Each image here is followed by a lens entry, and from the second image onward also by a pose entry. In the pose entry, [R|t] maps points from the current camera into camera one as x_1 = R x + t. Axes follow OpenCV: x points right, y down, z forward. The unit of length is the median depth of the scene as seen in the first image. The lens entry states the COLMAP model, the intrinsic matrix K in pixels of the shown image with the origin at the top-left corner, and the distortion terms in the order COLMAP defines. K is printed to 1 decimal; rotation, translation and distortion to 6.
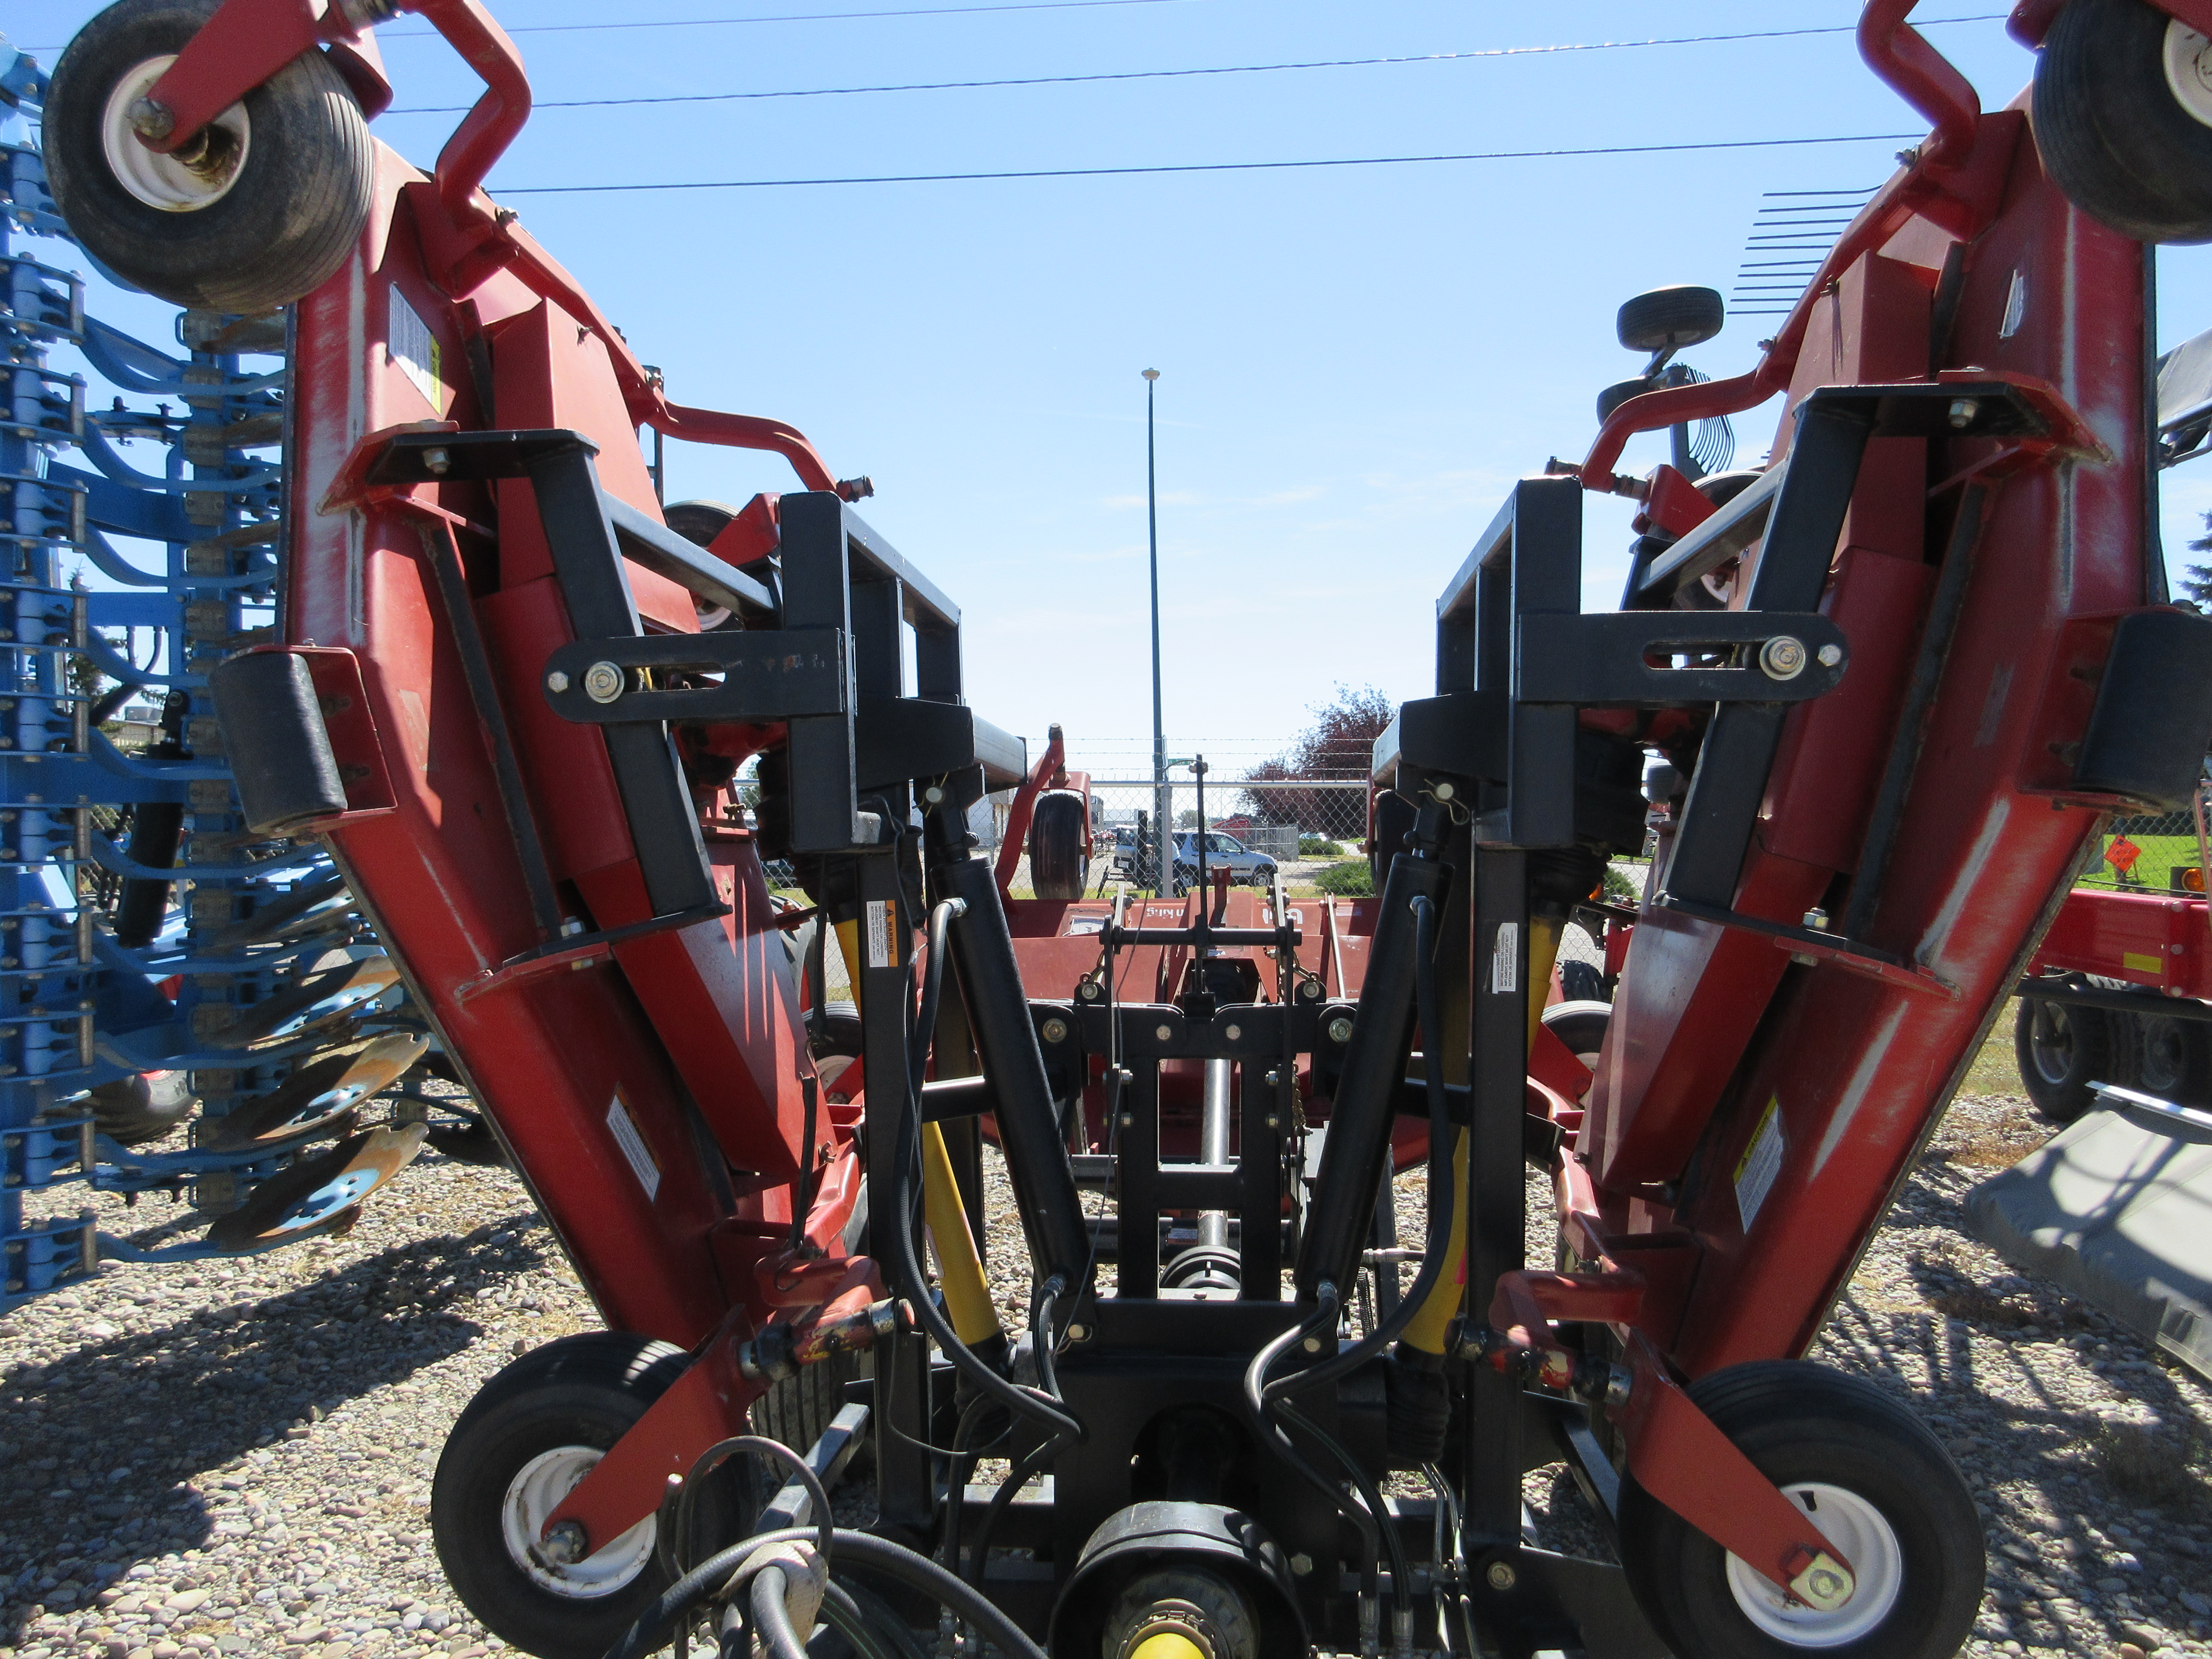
lens RADIAL K [[1662.8, 0, 1106.0], [0, 1662.8, 829.5], [0, 0, 1]] dist [0.021800, -0.002992]
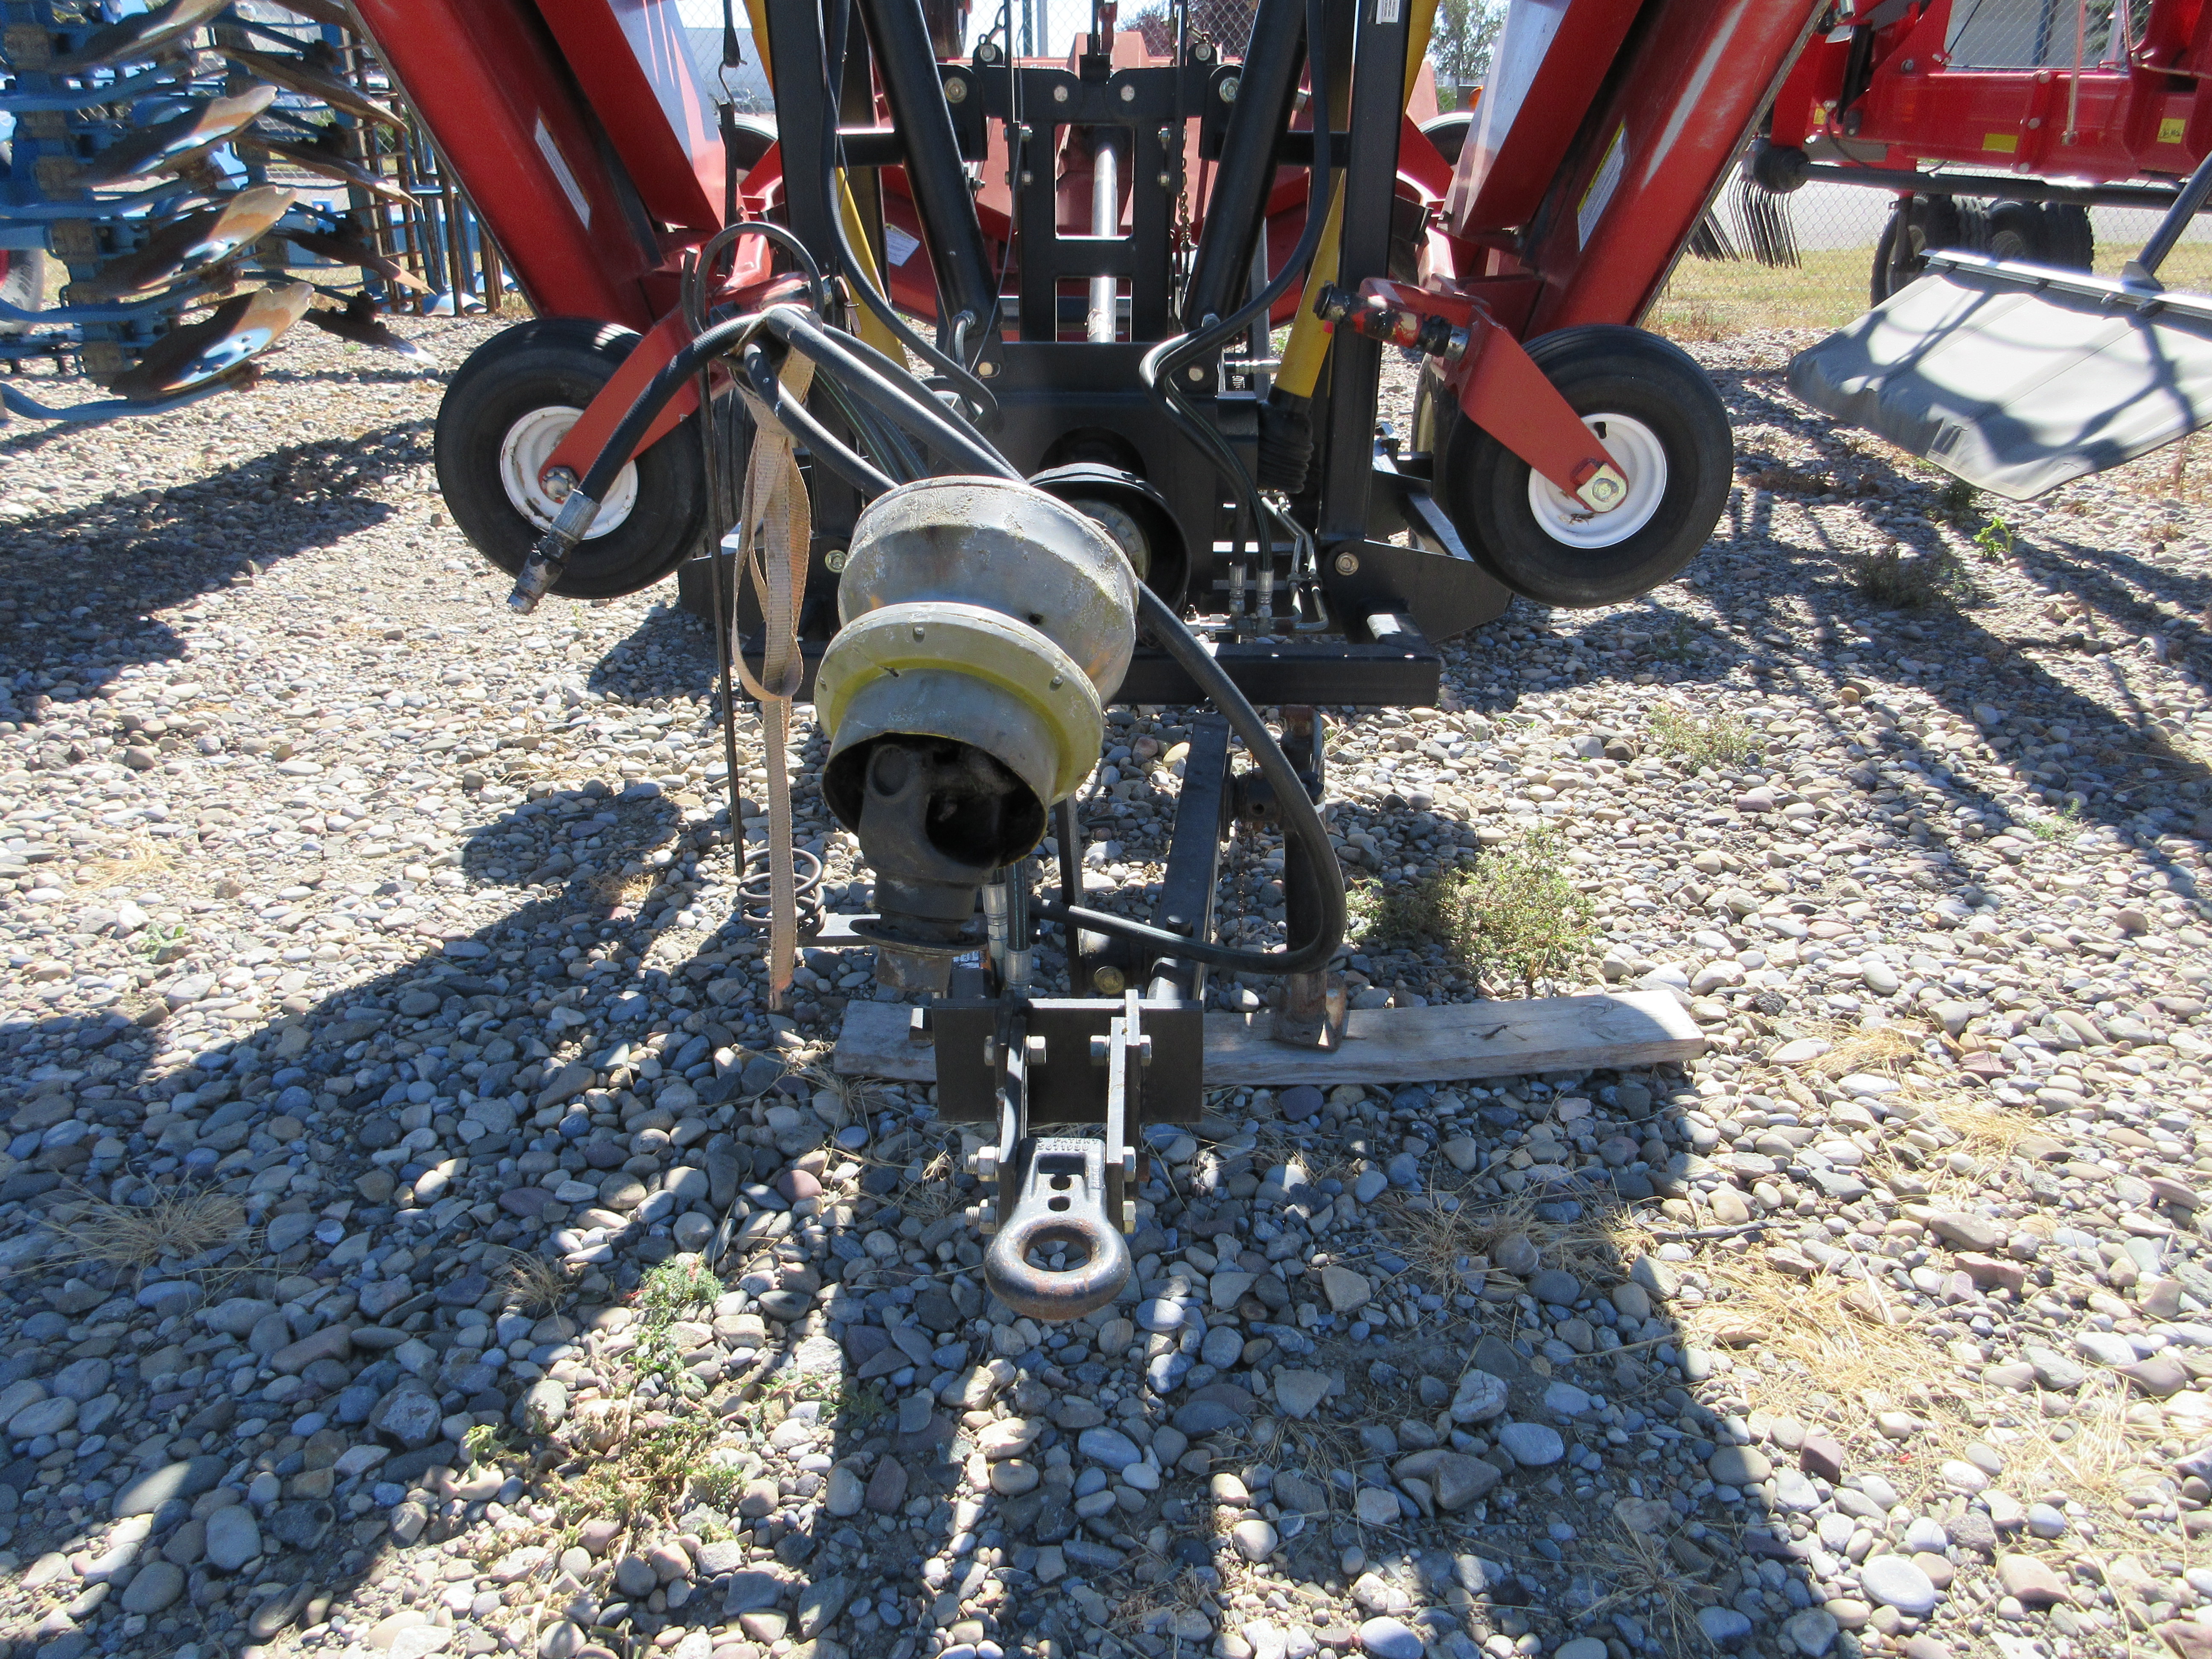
lens RADIAL K [[1669.3, 0, 1106.0], [0, 1669.3, 829.5], [0, 0, 1]] dist [0.012228, 0.002232]
pose [[0.997079, -0.023557, 0.072648, -0.015253], [-0.007440, 0.916752, 0.399388, 0.080200], [-0.076009, -0.398762, 0.913899, -0.087916]]
